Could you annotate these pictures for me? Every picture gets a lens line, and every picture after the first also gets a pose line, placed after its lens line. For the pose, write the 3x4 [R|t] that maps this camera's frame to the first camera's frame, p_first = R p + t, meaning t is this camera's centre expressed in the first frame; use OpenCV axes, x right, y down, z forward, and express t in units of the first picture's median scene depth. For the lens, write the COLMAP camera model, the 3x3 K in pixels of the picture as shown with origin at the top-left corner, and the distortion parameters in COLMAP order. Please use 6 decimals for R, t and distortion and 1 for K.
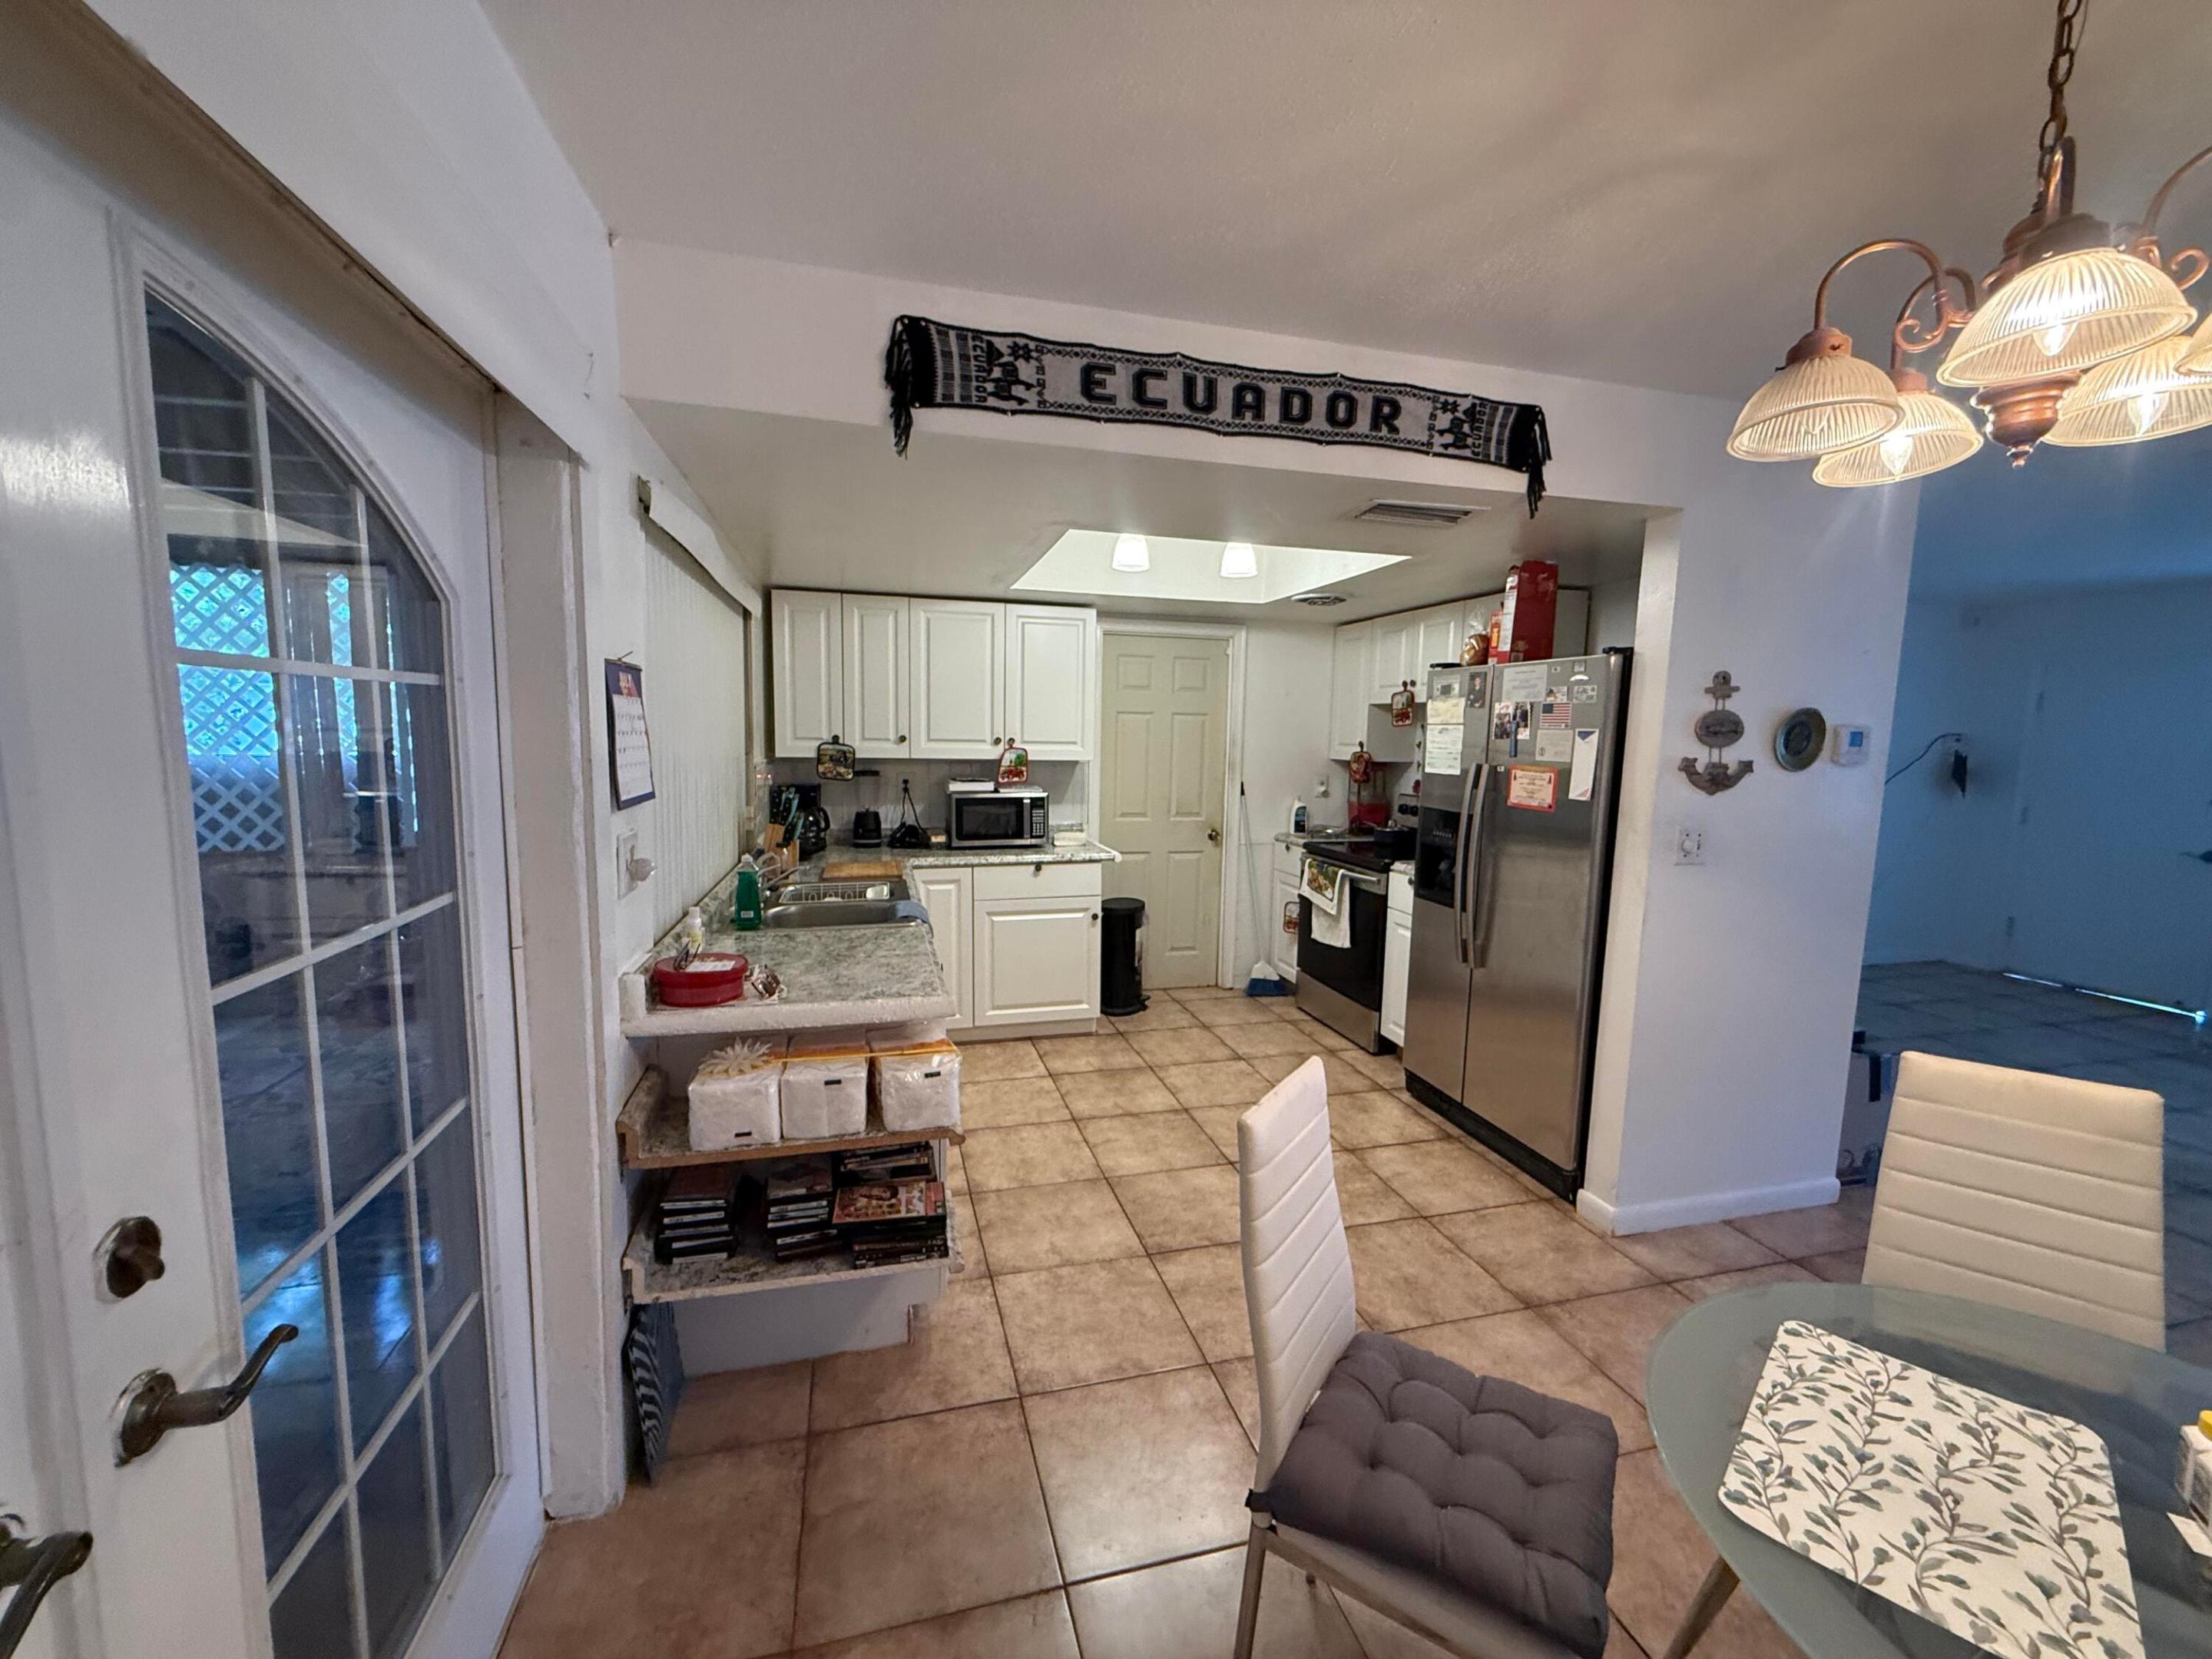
lens RADIAL K [[881.8, 0, 1097.4], [0, 881.8, 827.6], [0, 0, 1]] dist [-0.003206, -0.000513]
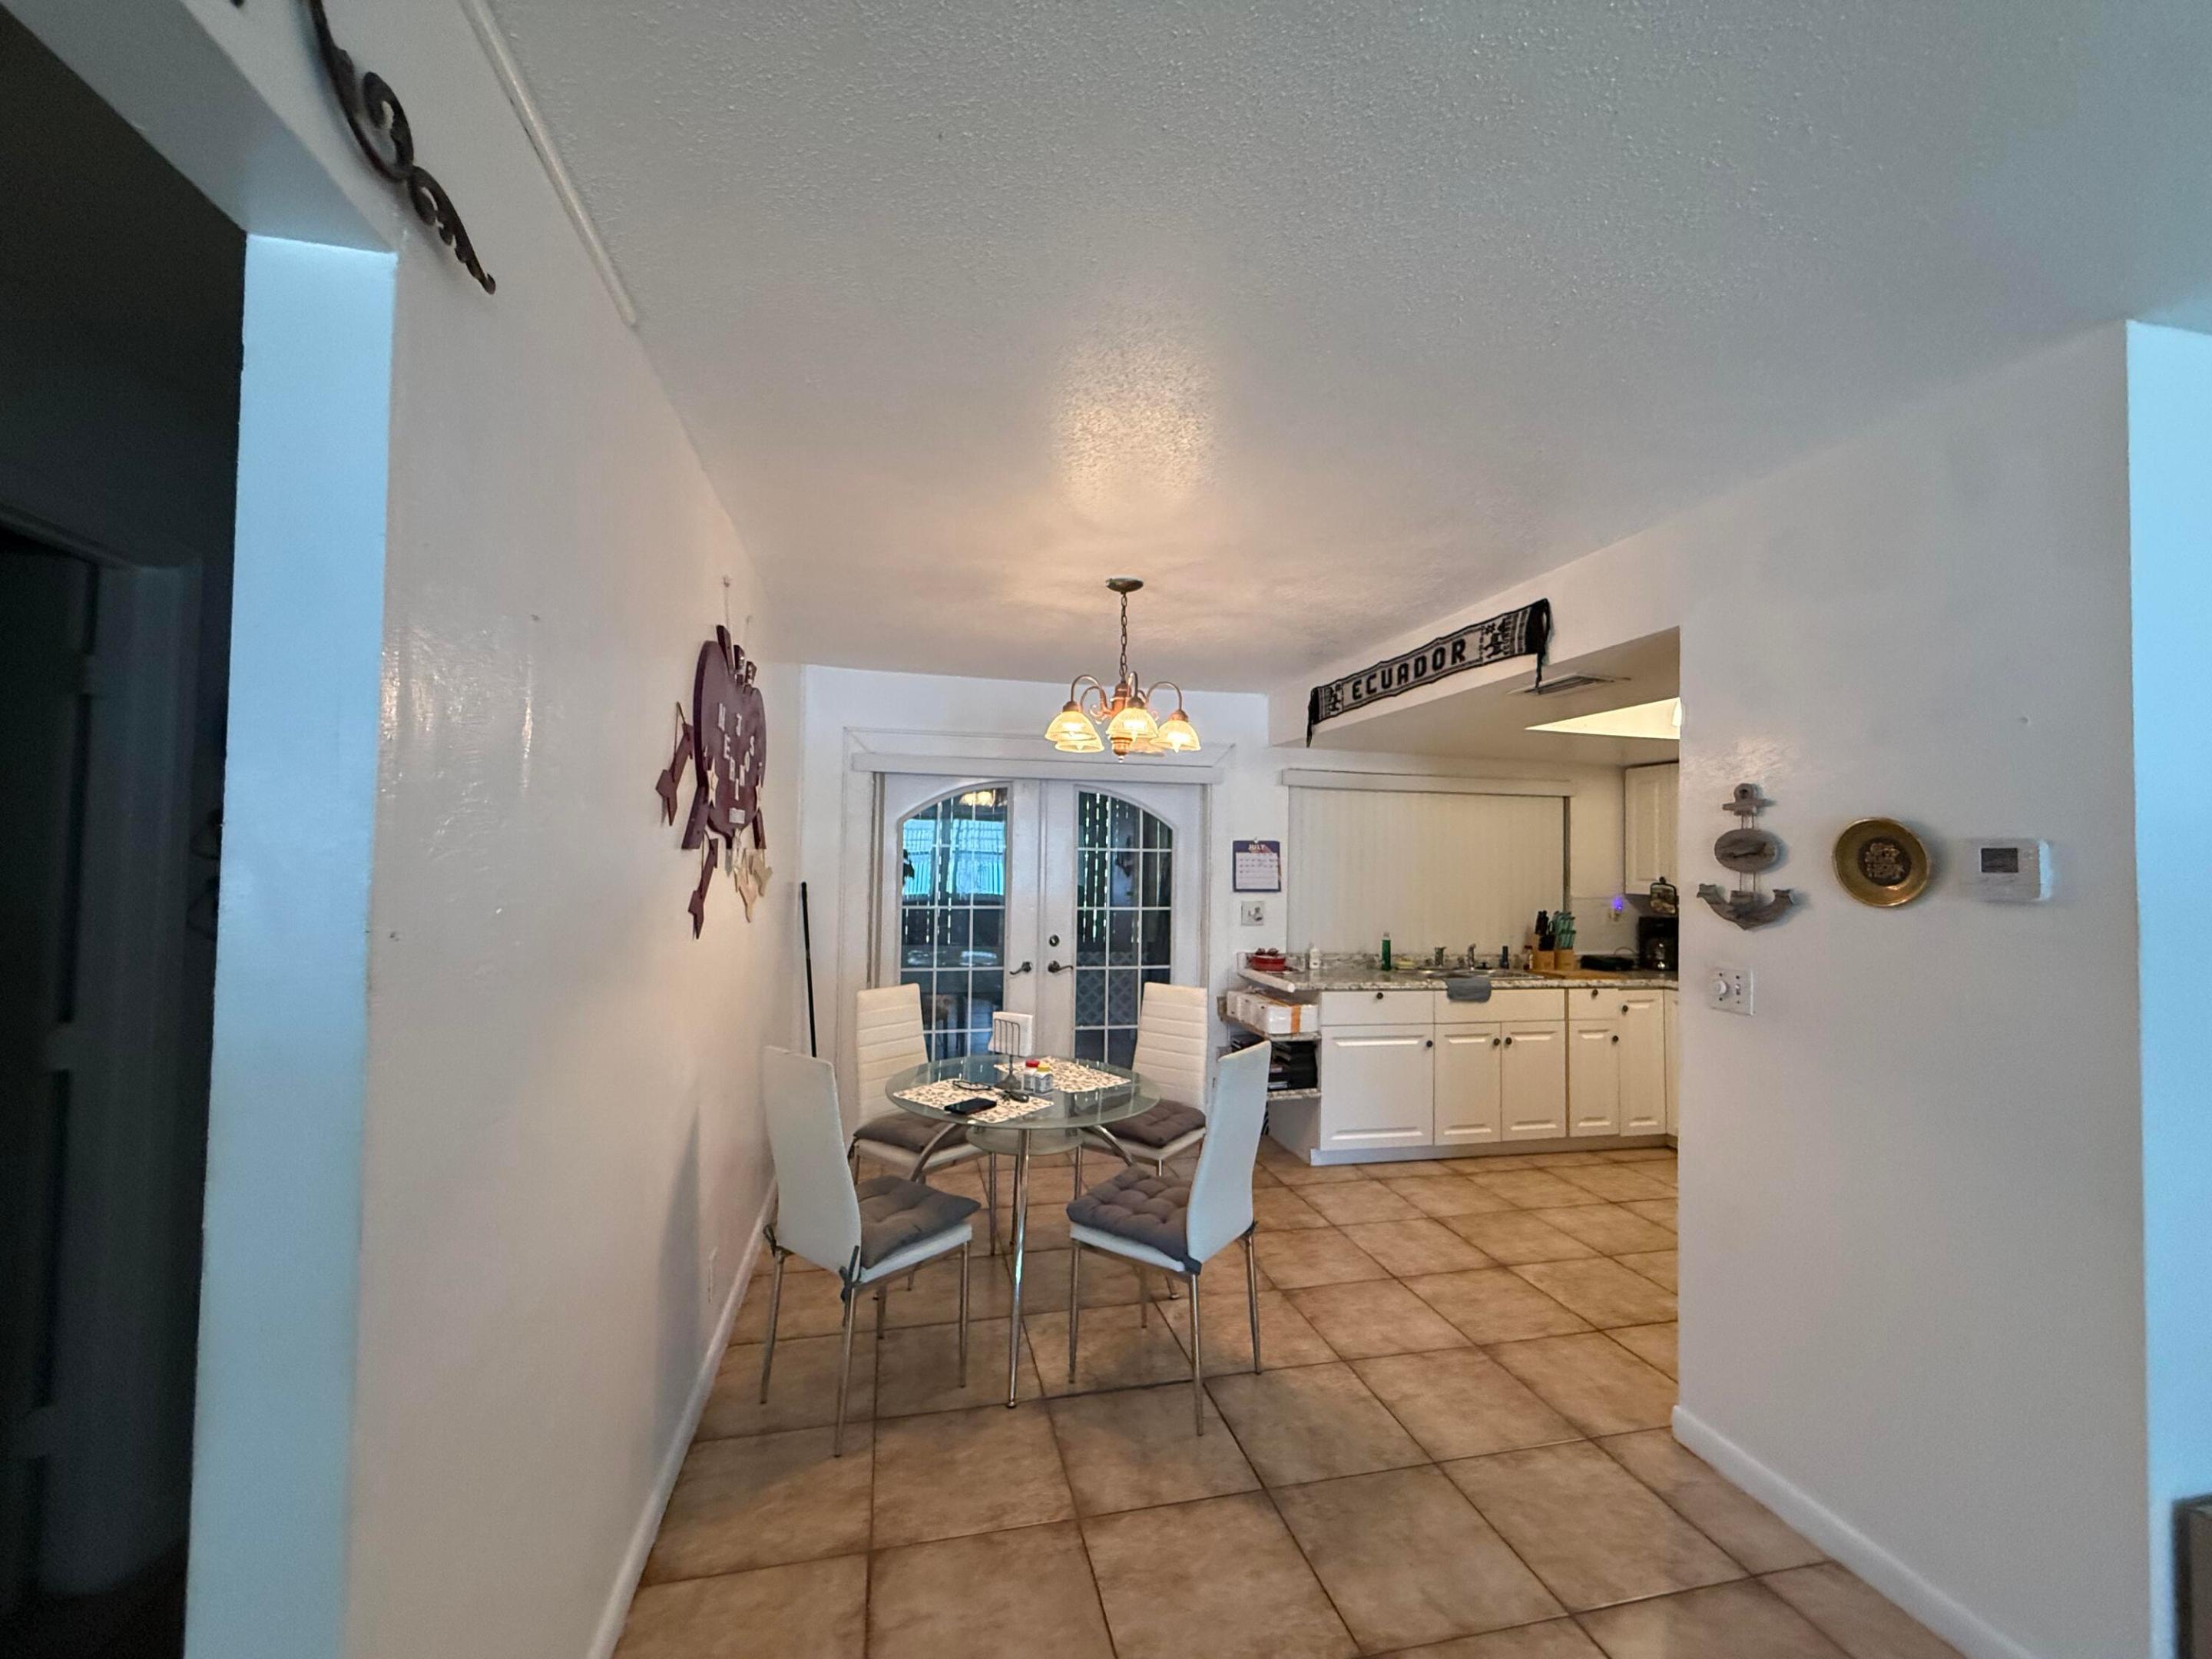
lens RADIAL K [[881.8, 0, 1100.5], [0, 881.8, 832.0], [0, 0, 1]] dist [-0.003206, -0.000513]
pose [[-0.025614, -0.053332, -0.998248, 1.784373], [-0.127917, 0.990542, -0.049638, -0.010892], [0.991454, 0.126421, -0.032194, 0.471859]]
